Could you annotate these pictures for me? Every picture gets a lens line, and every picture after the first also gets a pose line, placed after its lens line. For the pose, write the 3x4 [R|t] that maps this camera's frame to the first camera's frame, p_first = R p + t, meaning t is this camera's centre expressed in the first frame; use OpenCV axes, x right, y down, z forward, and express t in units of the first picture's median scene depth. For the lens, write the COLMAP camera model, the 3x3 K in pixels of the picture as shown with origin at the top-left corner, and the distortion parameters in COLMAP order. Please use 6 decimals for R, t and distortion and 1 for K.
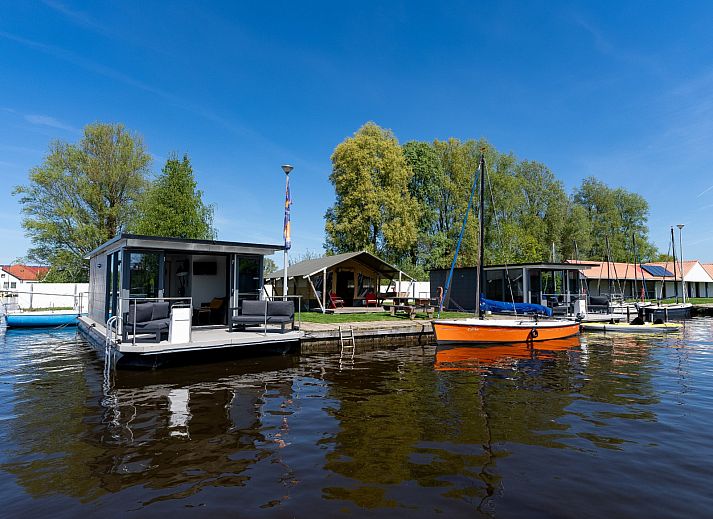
lens RADIAL K [[404.7, 0, 357.6], [0, 404.7, 266.9], [0, 0, 1]] dist [-0.026755, -0.002034]
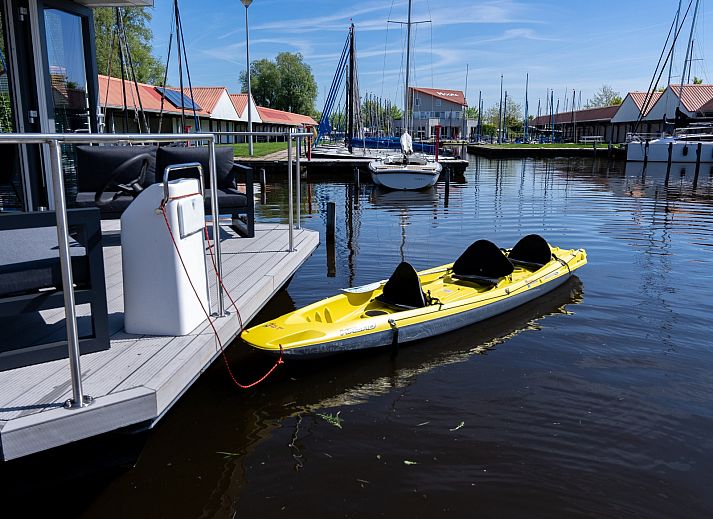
lens RADIAL K [[545.1, 0, 356.5], [0, 545.1, 259.5], [0, 0, 1]] dist [-0.006546, -0.001553]
pose [[0.527286, -0.174414, 0.831594, 0.193413], [-0.070885, 0.966265, 0.247605, 0.024450], [-0.846726, -0.189506, 0.497135, 0.373792]]
